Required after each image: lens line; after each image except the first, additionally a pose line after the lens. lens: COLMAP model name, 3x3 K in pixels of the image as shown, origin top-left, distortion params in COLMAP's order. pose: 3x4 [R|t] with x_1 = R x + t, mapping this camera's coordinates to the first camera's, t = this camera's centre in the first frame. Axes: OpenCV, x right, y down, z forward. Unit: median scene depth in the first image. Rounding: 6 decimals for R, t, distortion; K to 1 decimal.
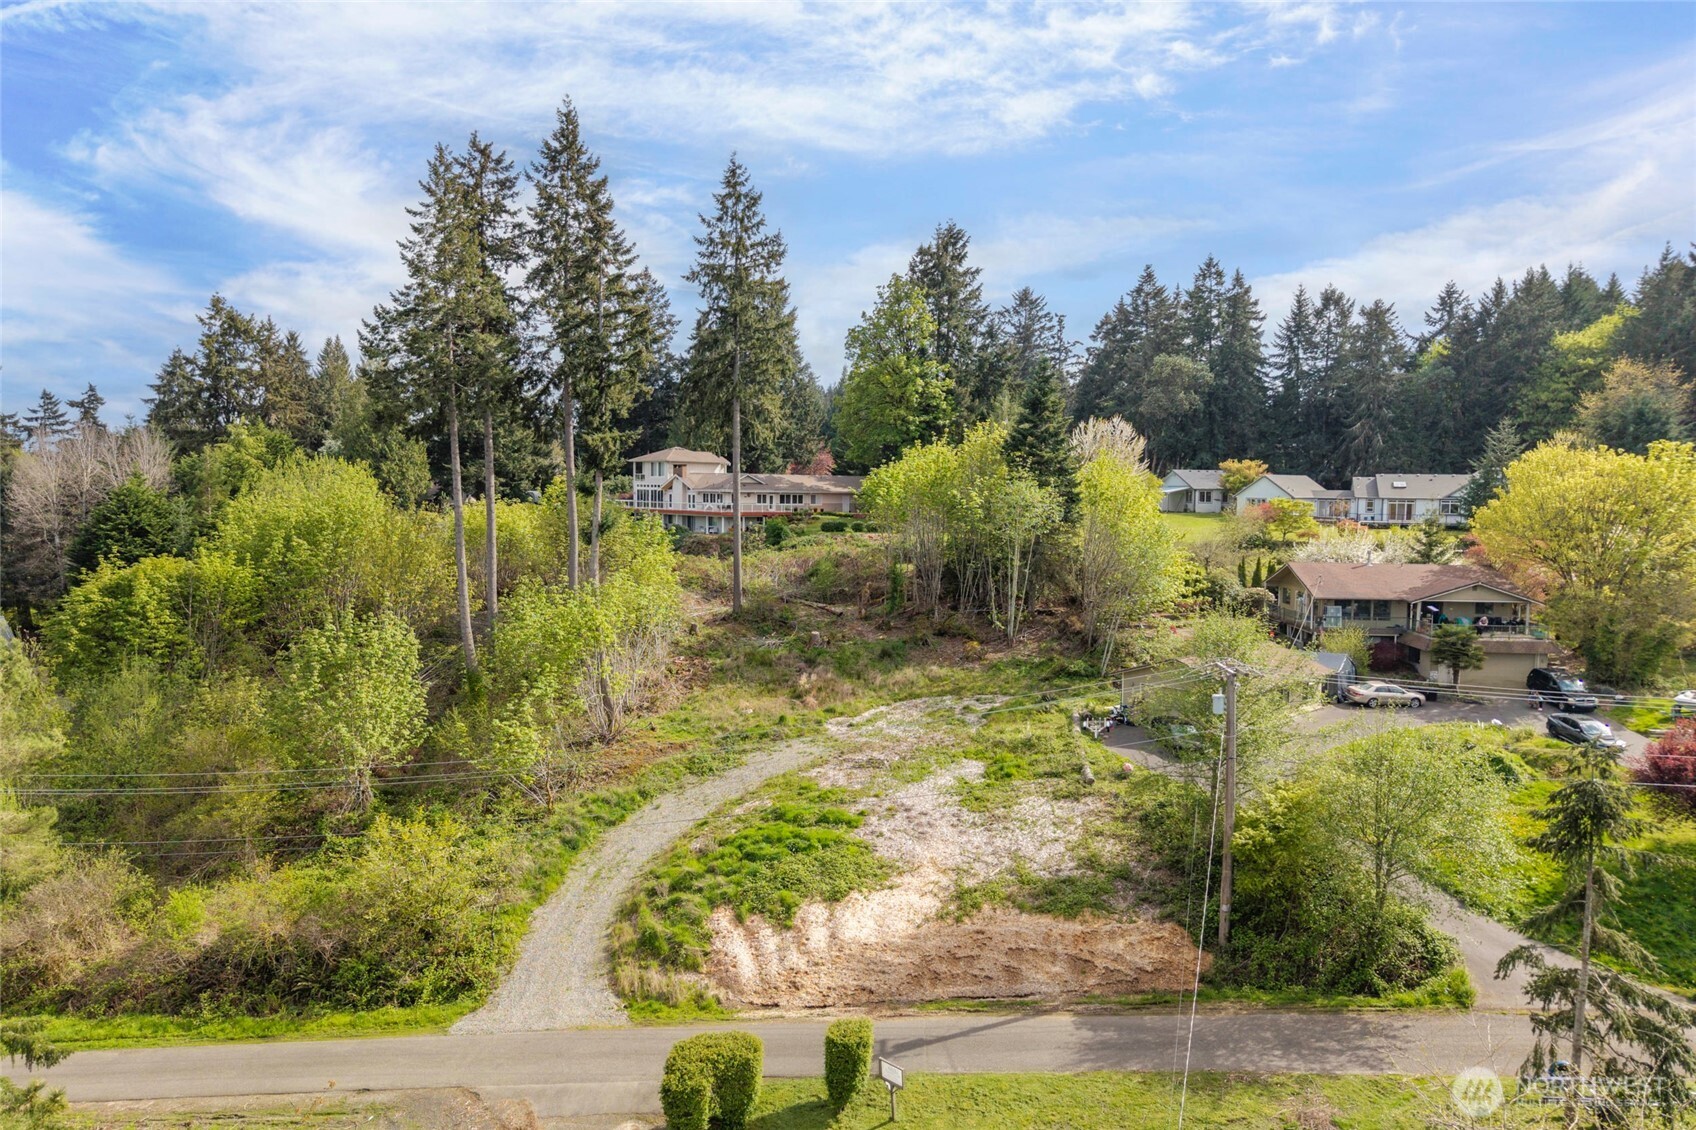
lens RADIAL K [[1150.4, 0, 823.8], [0, 1150.4, 564.4], [0, 0, 1]] dist [0.039495, -0.042392]
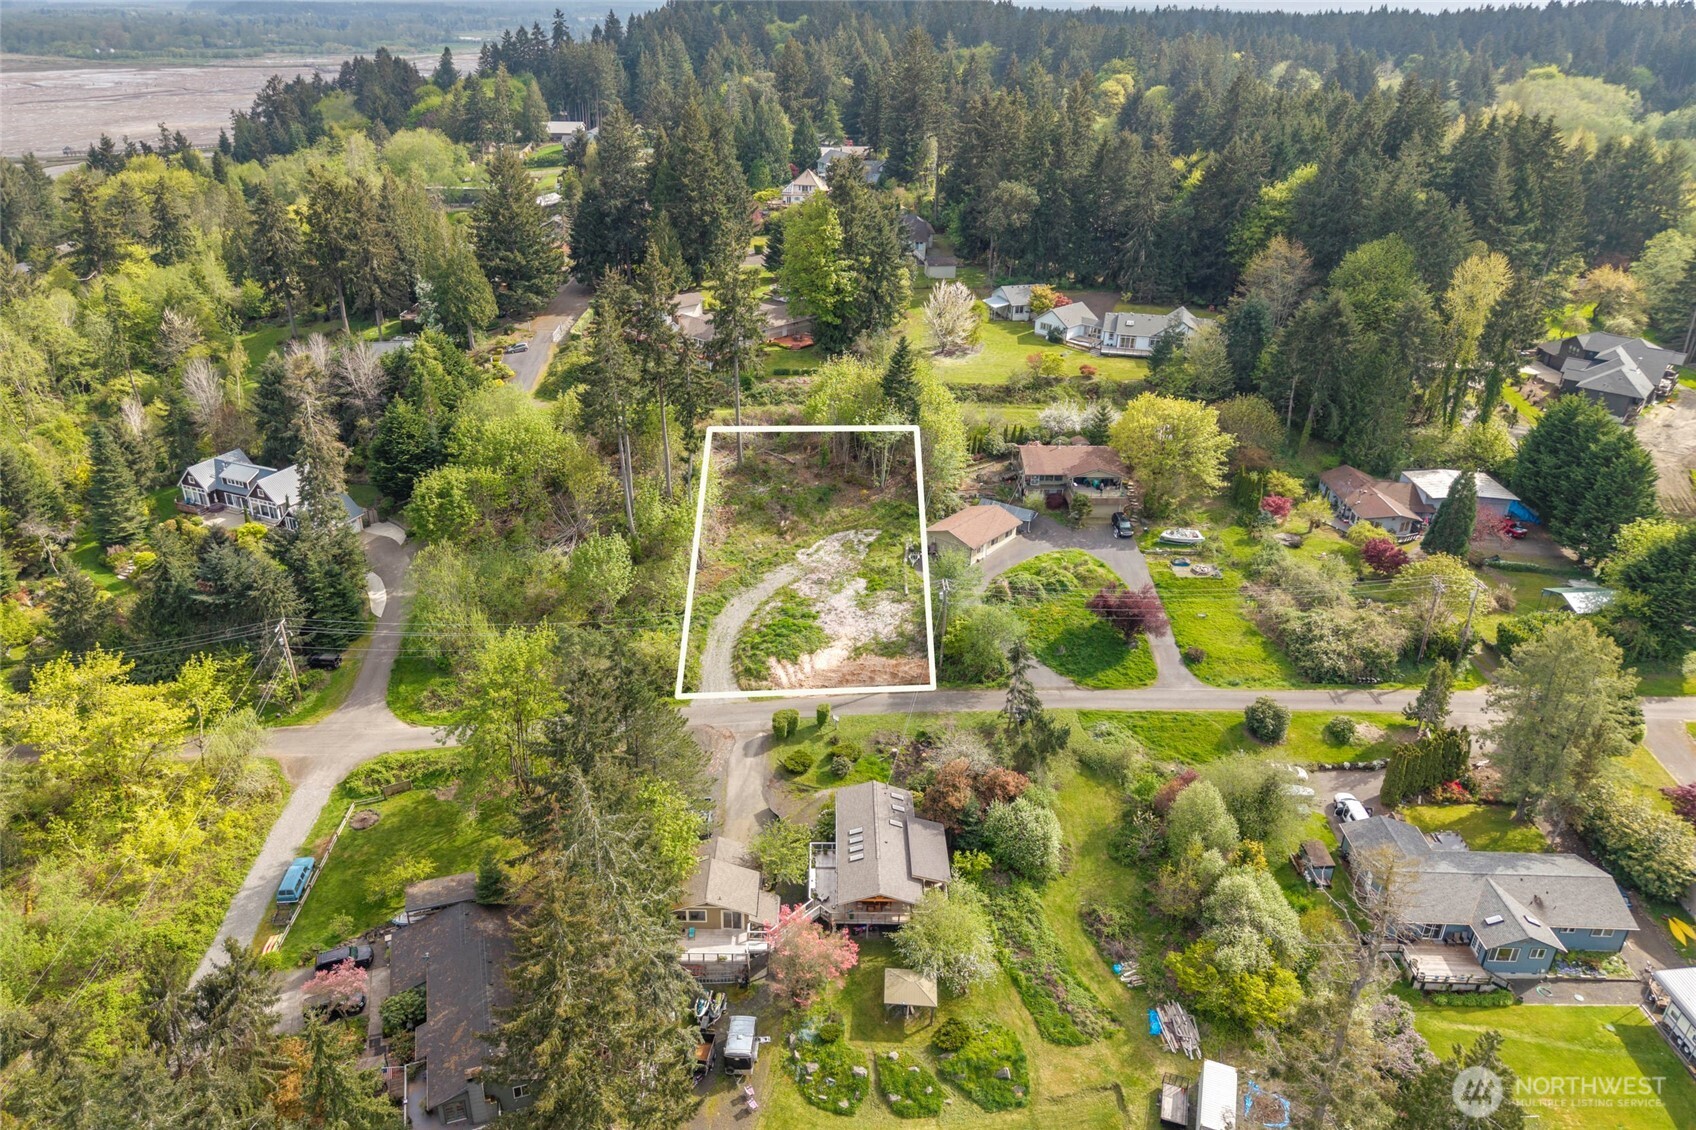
lens RADIAL K [[1129.9, 0, 823.3], [0, 1129.9, 561.0], [0, 0, 1]] dist [0.079546, -0.080392]
pose [[0.996231, -0.036894, 0.078507, -0.139911], [0.005691, 0.930892, 0.365251, -0.761690], [-0.086557, -0.363428, 0.927593, -1.222739]]
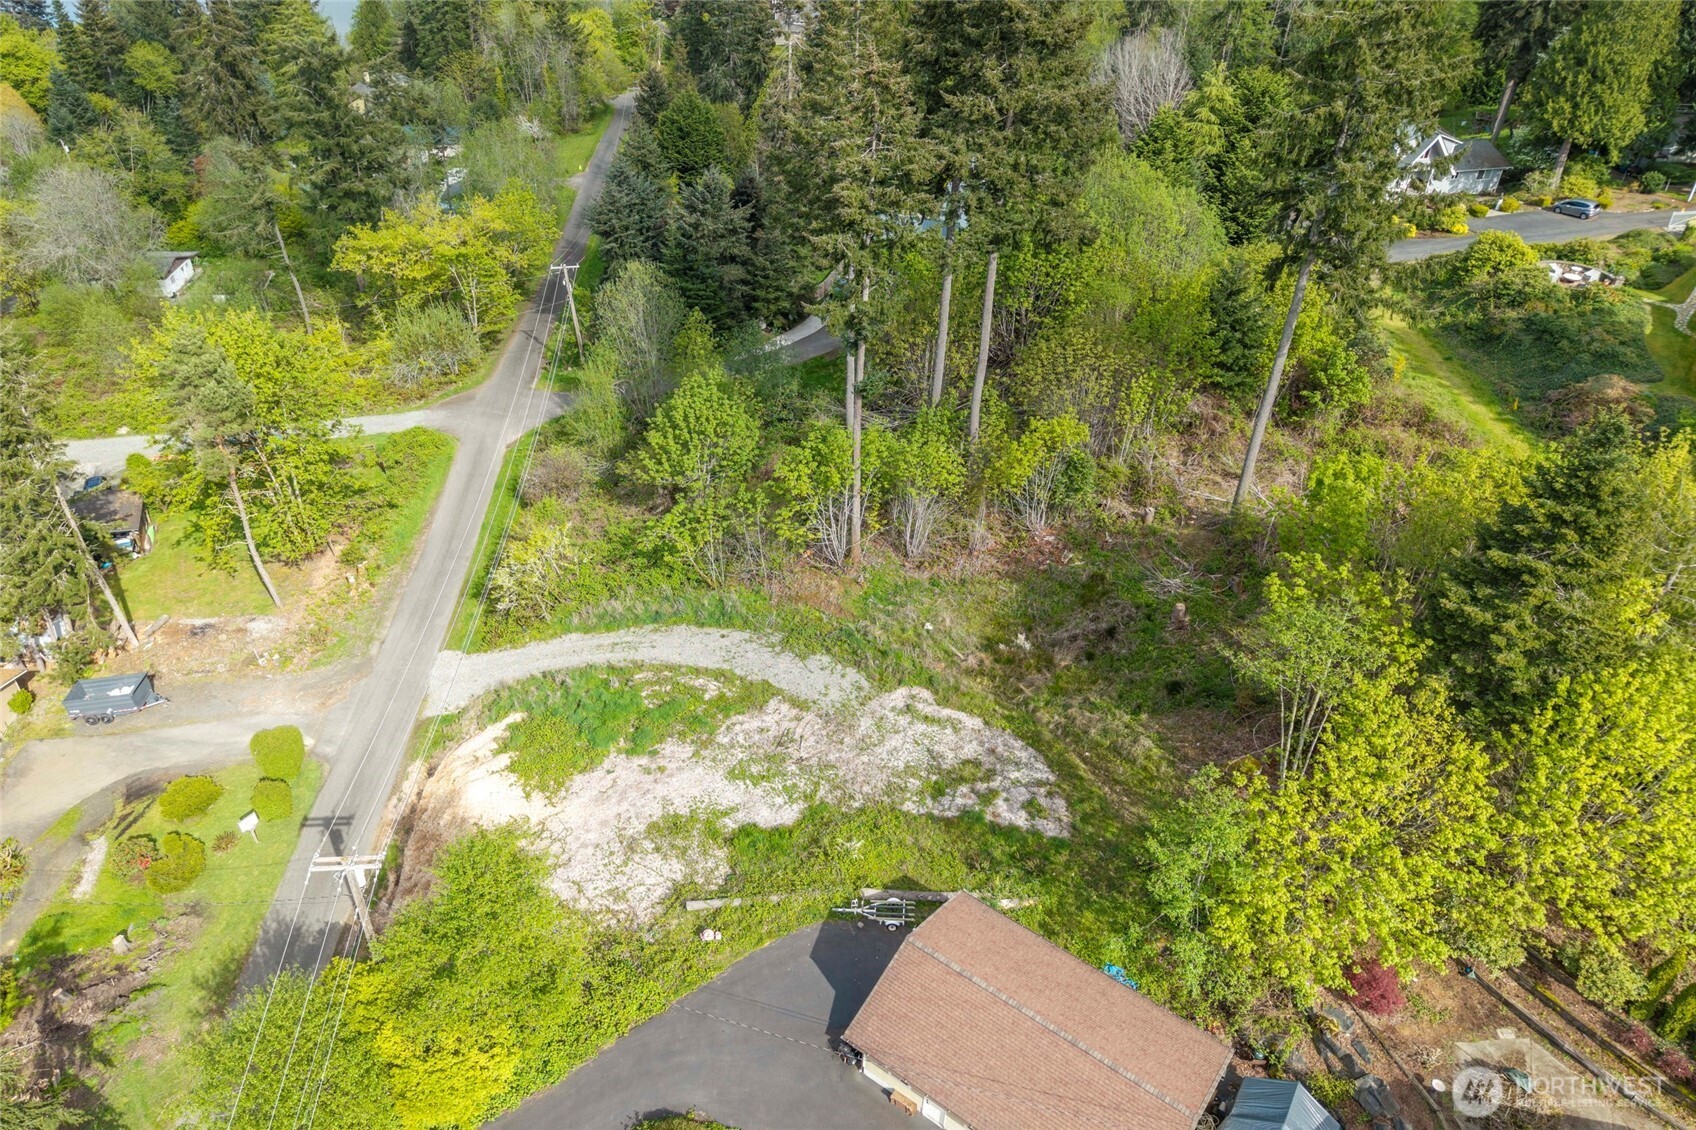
lens RADIAL K [[1129.9, 0, 823.3], [0, 1129.9, 561.0], [0, 0, 1]] dist [0.079546, -0.080392]
pose [[0.153649, 0.571965, -0.805759, 0.785011], [-0.082855, 0.820028, 0.566294, -0.535563], [0.984646, -0.020249, 0.173387, 0.913686]]
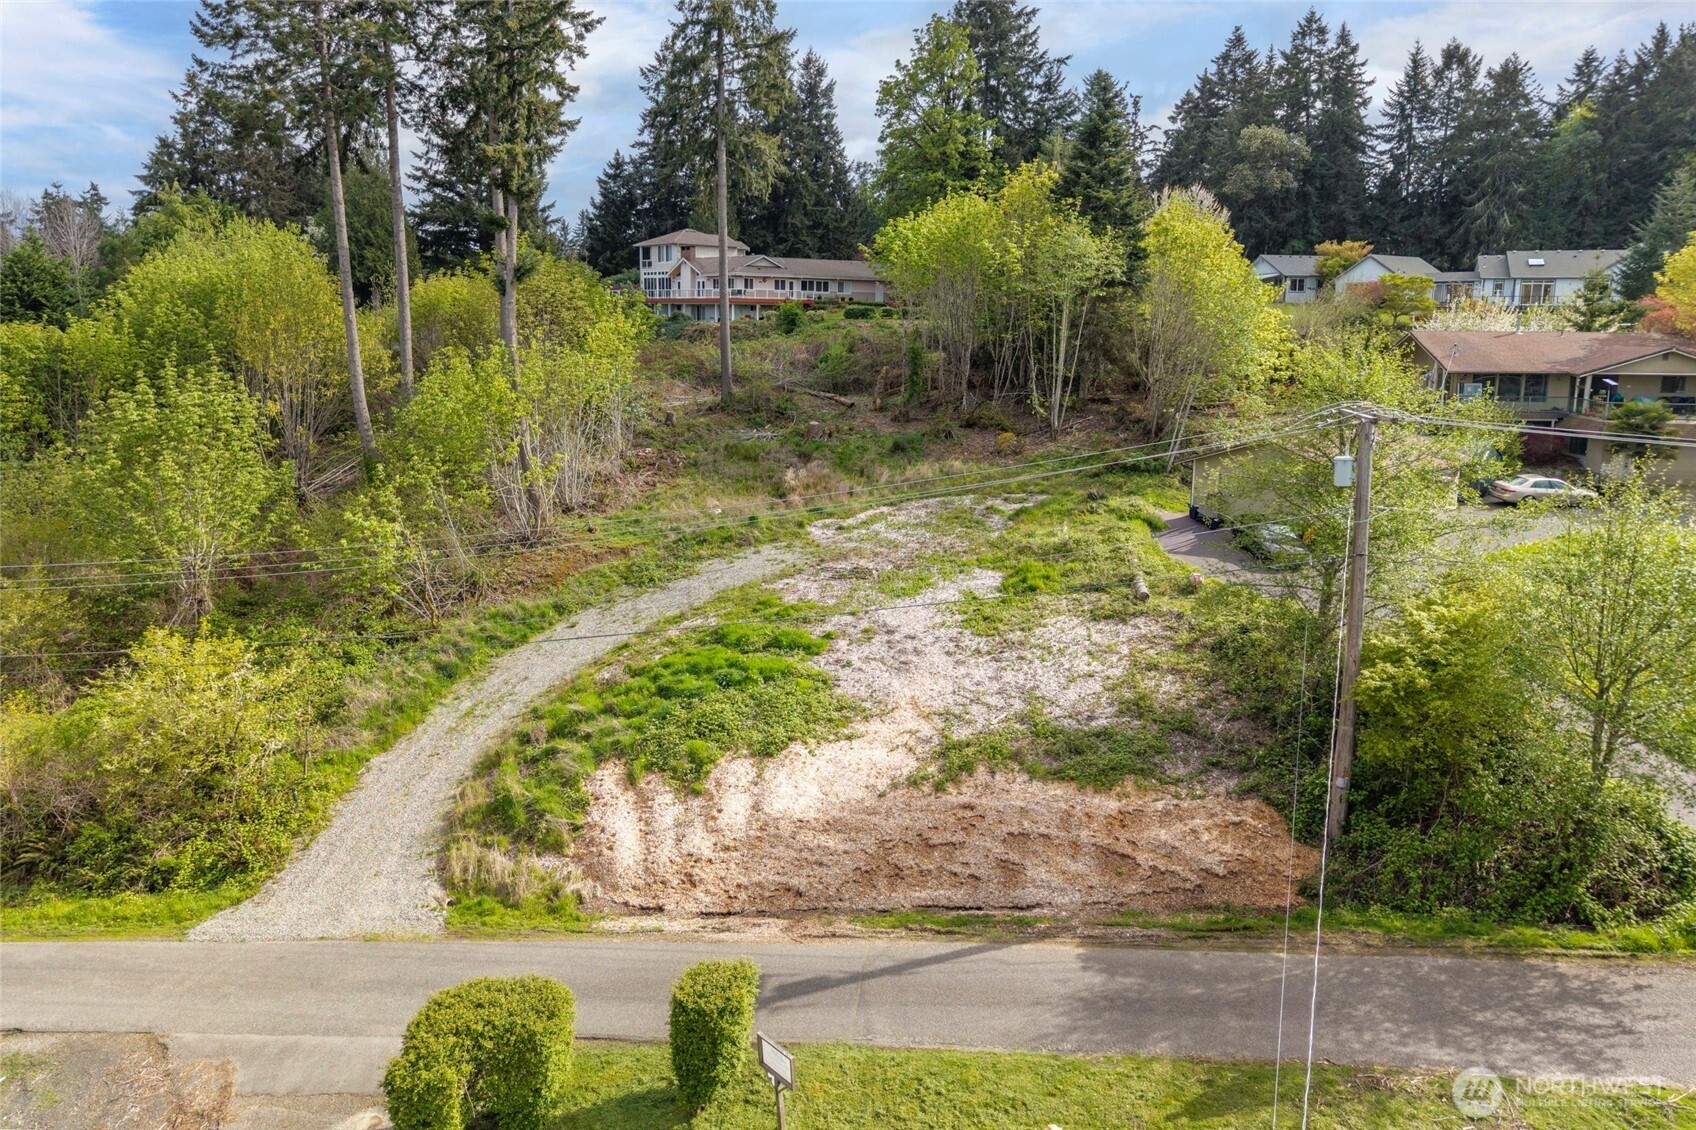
lens RADIAL K [[1153.1, 0, 821.1], [0, 1153.1, 501.0], [0, 0, 1]] dist [0.032083, -0.028284]
pose [[0.998230, 0.005594, -0.059203, 0.067486], [-0.000113, 0.995743, 0.092177, 0.057762], [0.059466, -0.092008, 0.993981, 0.255217]]
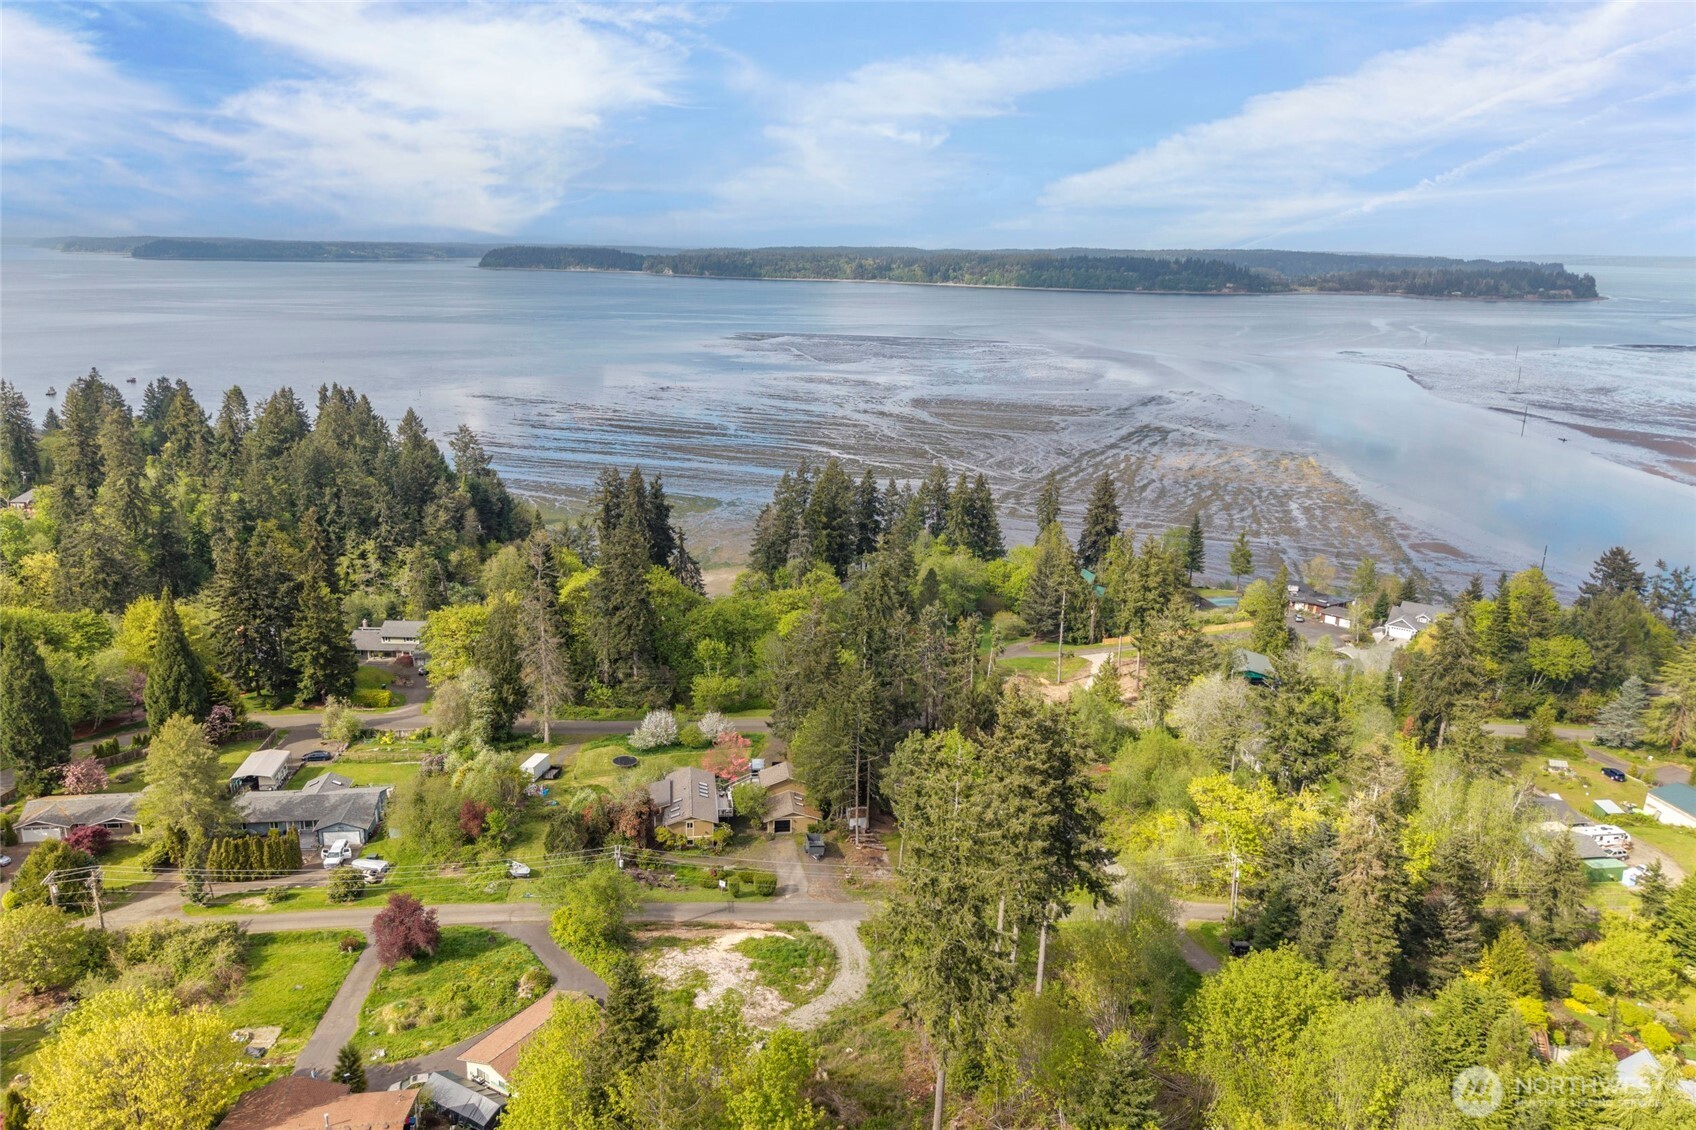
lens RADIAL K [[1171.0, 0, 828.8], [0, 1171.0, 554.1], [0, 0, 1]] dist [0.058484, -0.089108]
pose [[-0.974806, 0.024238, -0.221732, 0.349620], [-0.048552, 0.947186, 0.316989, -1.193500], [0.217704, 0.319769, -0.922146, 2.696119]]
